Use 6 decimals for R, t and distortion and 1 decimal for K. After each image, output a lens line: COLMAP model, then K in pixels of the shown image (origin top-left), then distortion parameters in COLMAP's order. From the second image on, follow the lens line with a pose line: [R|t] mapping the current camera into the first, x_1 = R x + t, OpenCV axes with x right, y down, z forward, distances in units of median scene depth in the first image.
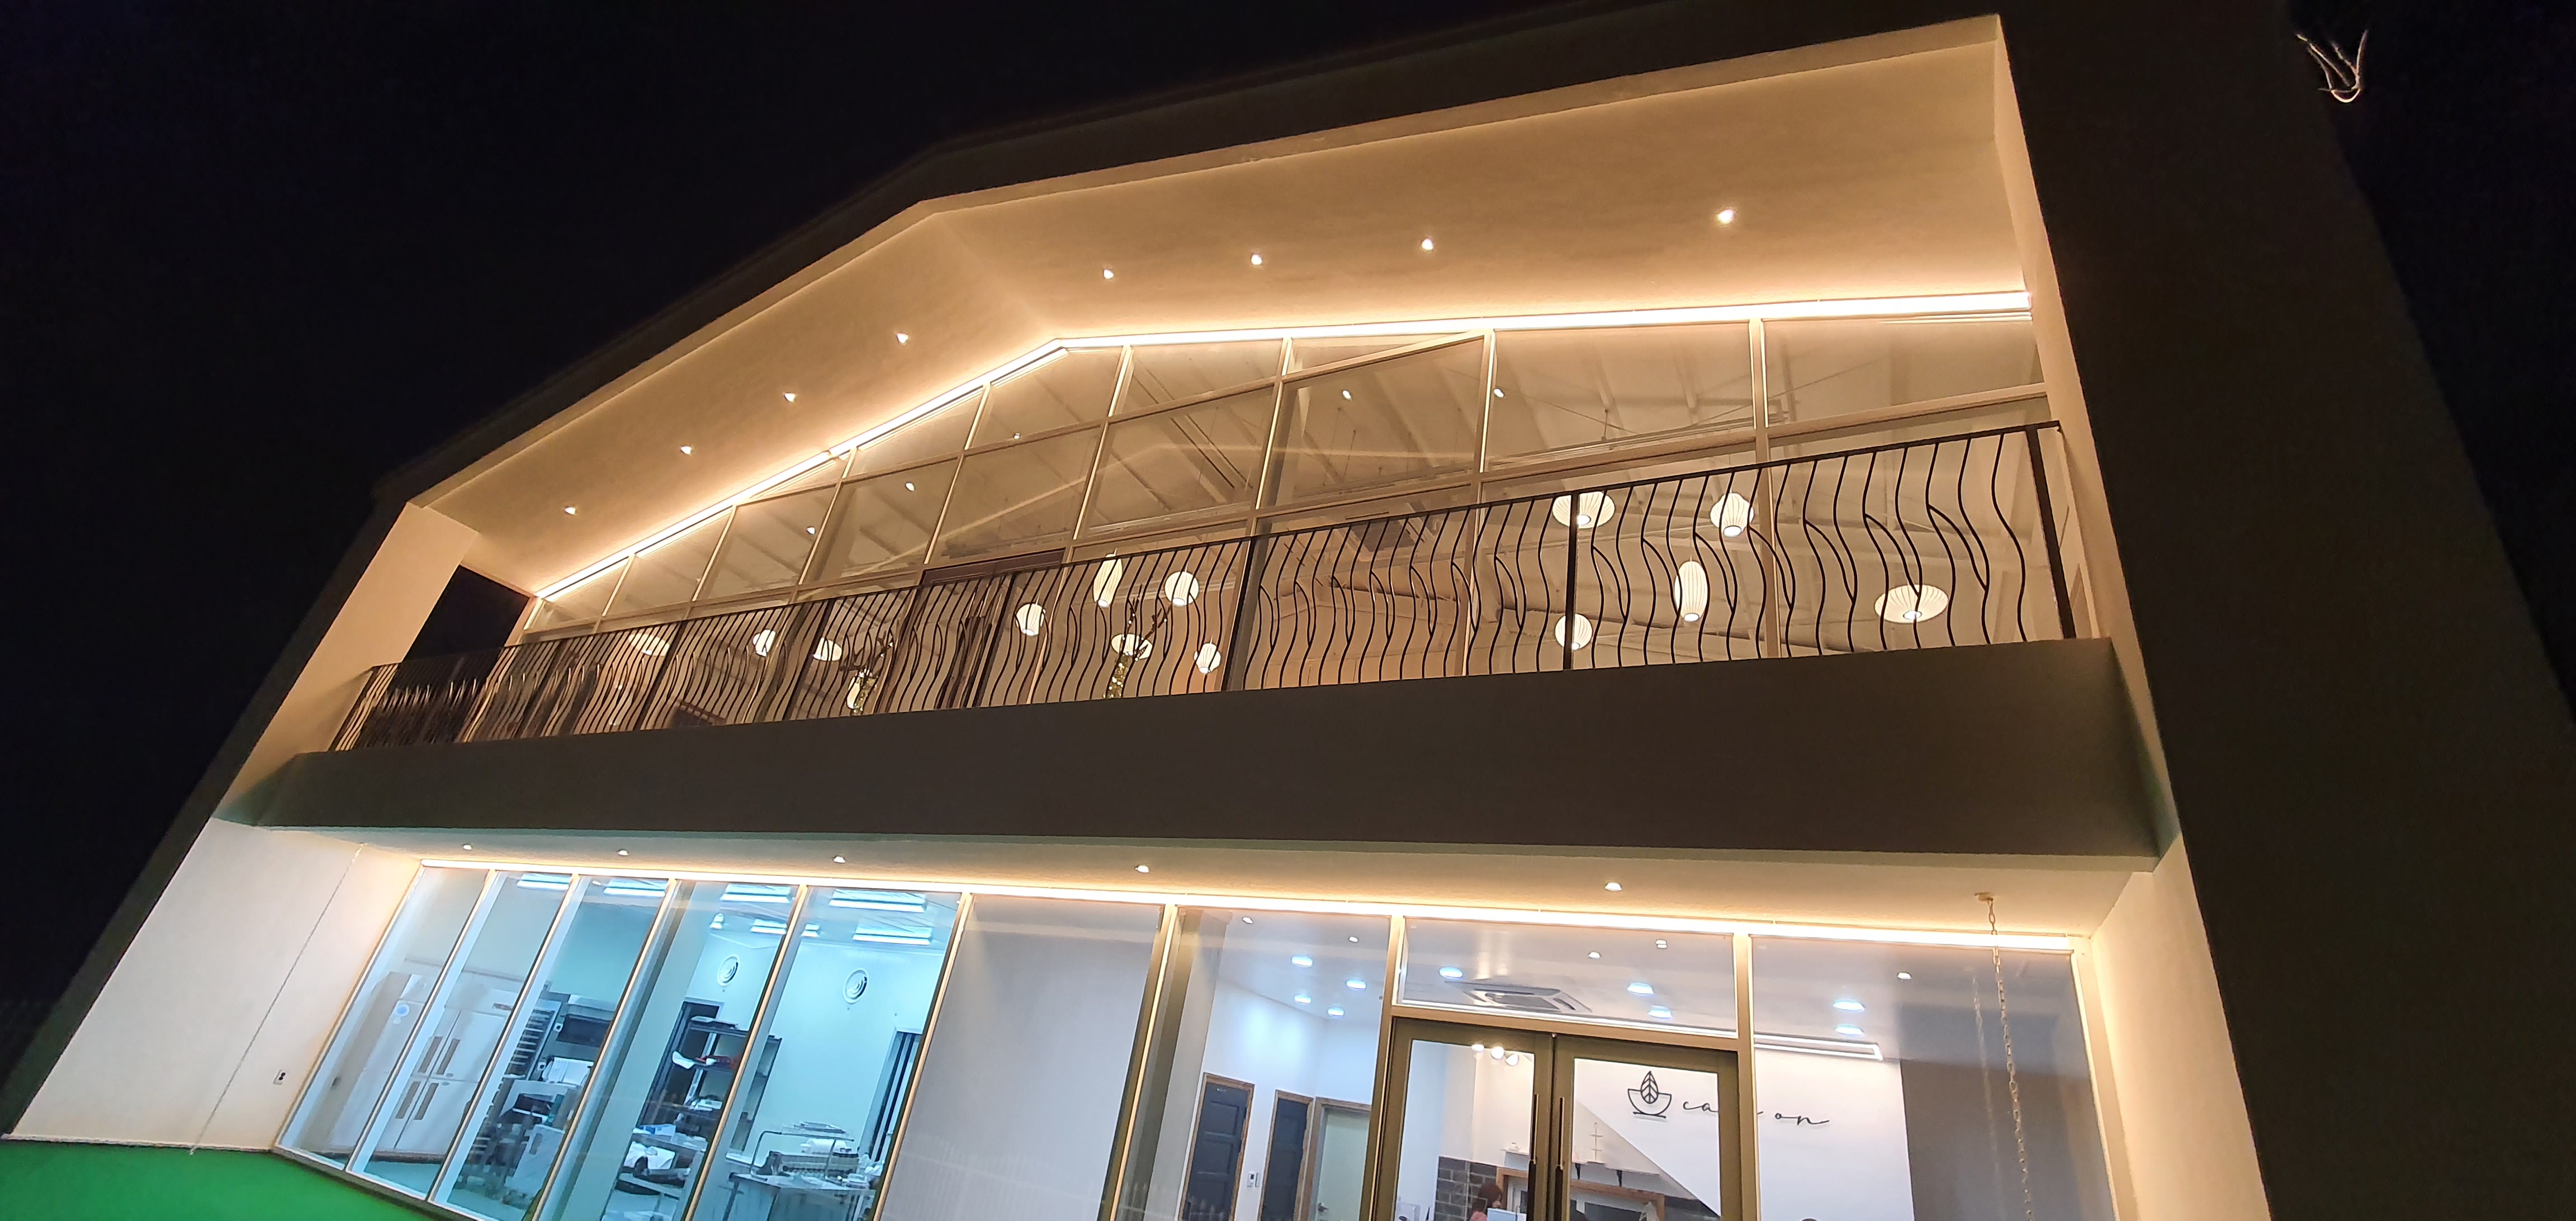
lens RADIAL K [[1031.9, 0, 1290.4], [0, 1031.9, 621.9], [0, 0, 1]] dist [-0.001407, -0.000037]
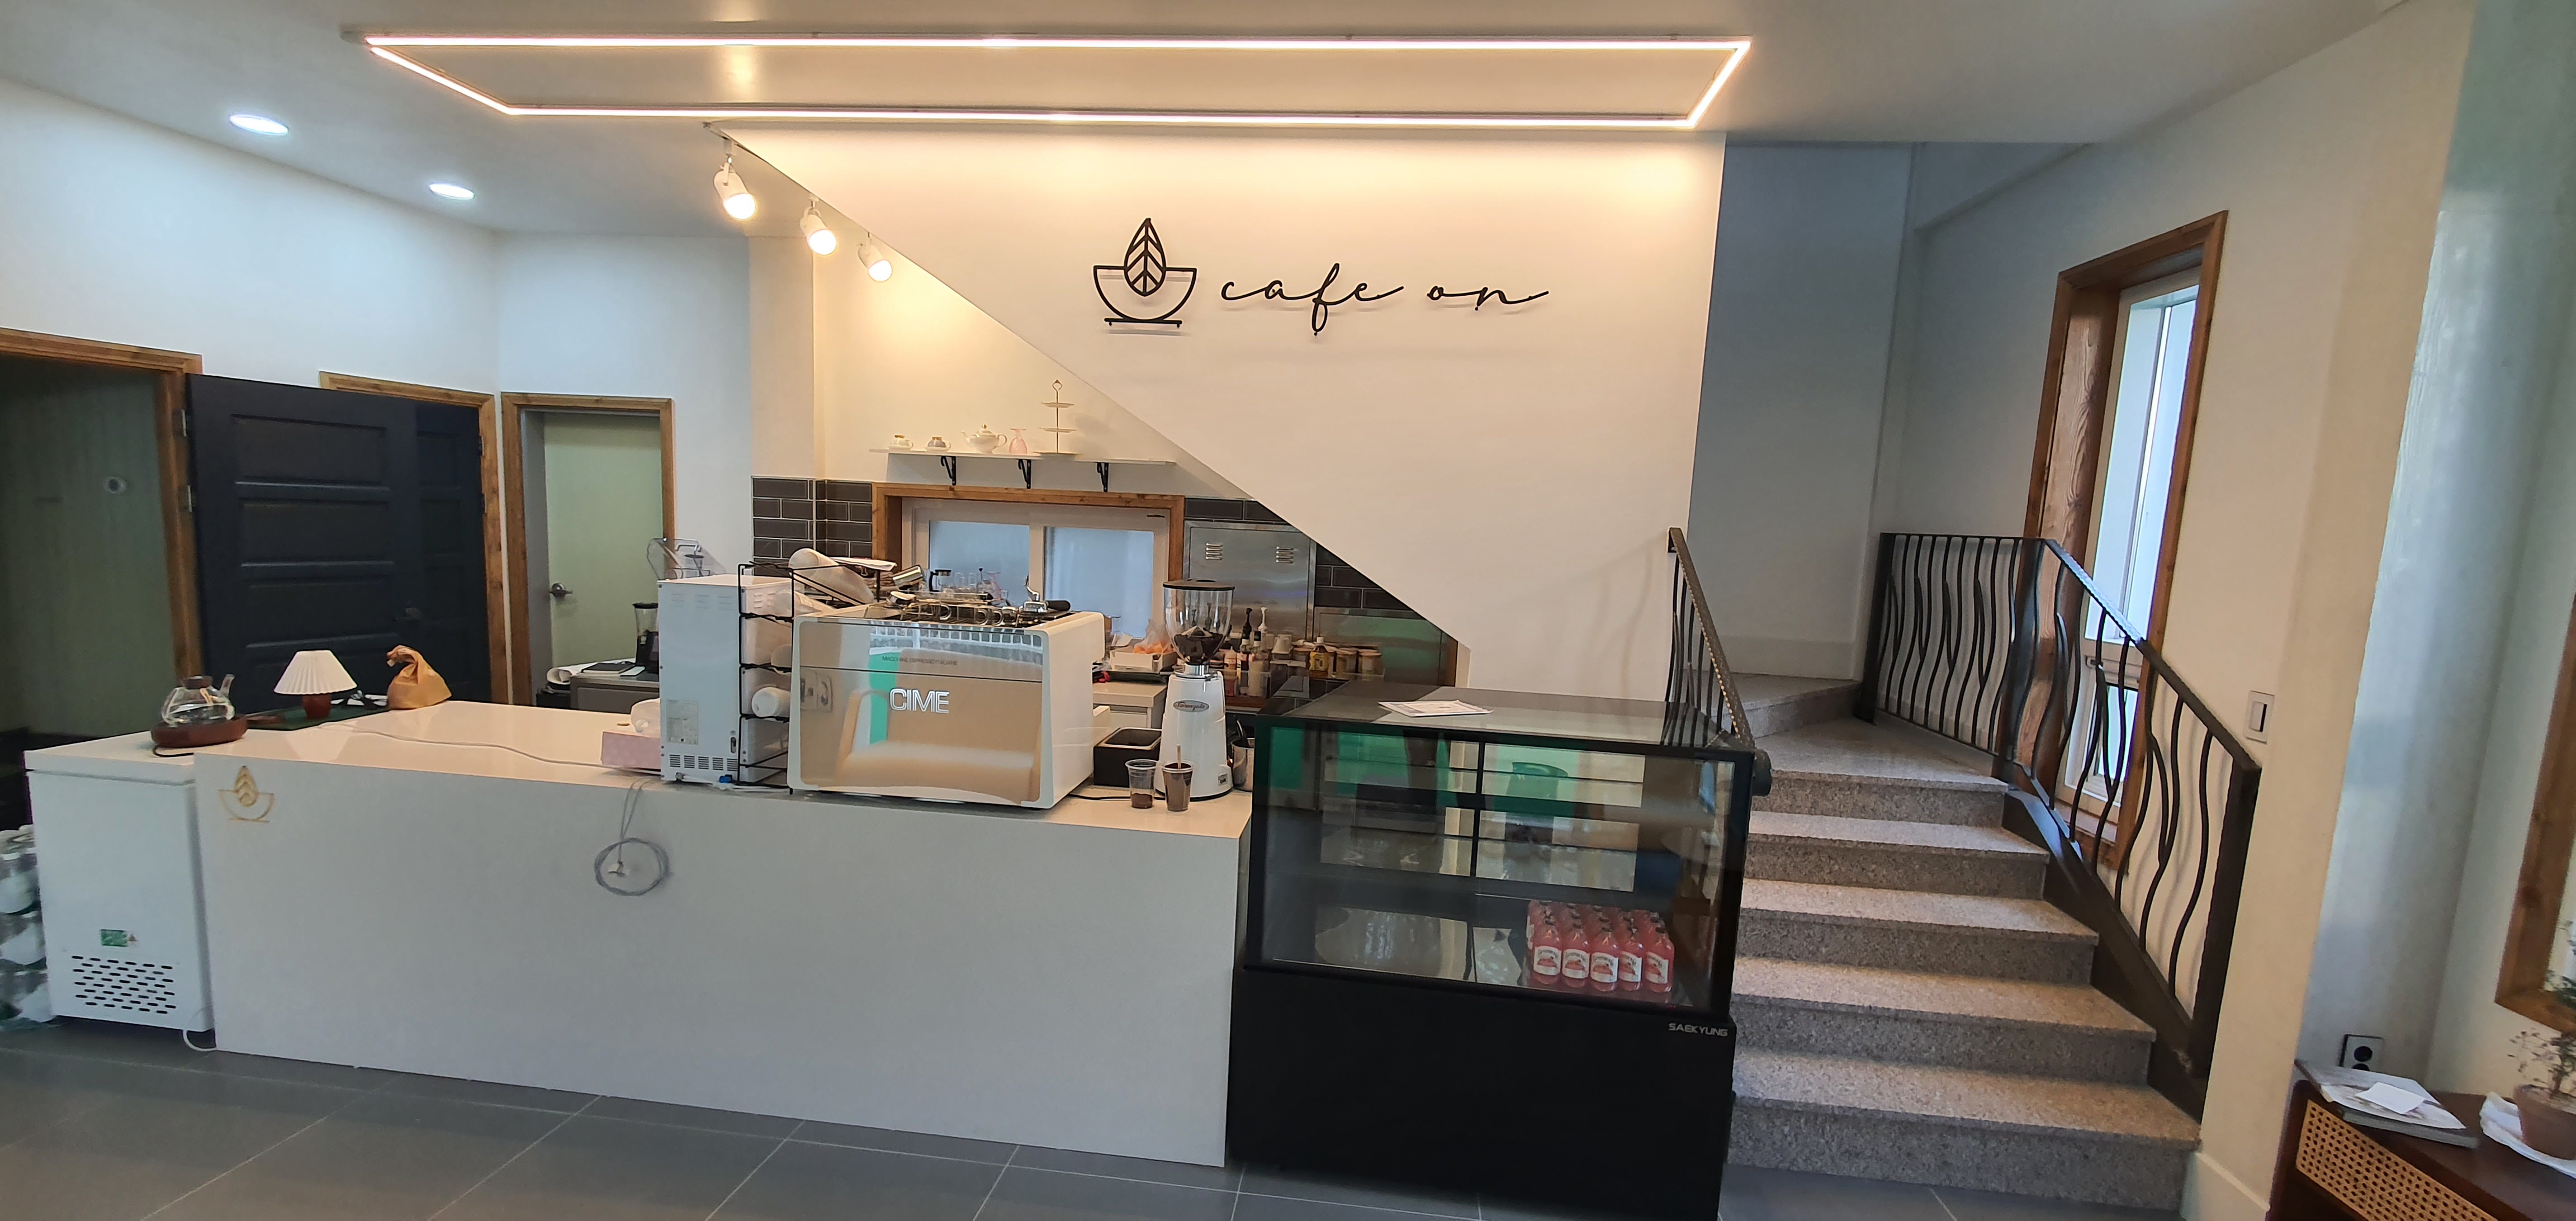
lens RADIAL K [[1031.9, 0, 1293.2], [0, 1031.9, 619.4], [0, 0, 1]] dist [-0.001407, -0.000037]
pose [[0.924010, -0.146059, 0.353374, 0.202860], [-0.079576, 0.830480, 0.551335, 0.290675], [-0.373997, -0.537559, 0.755749, 0.508966]]
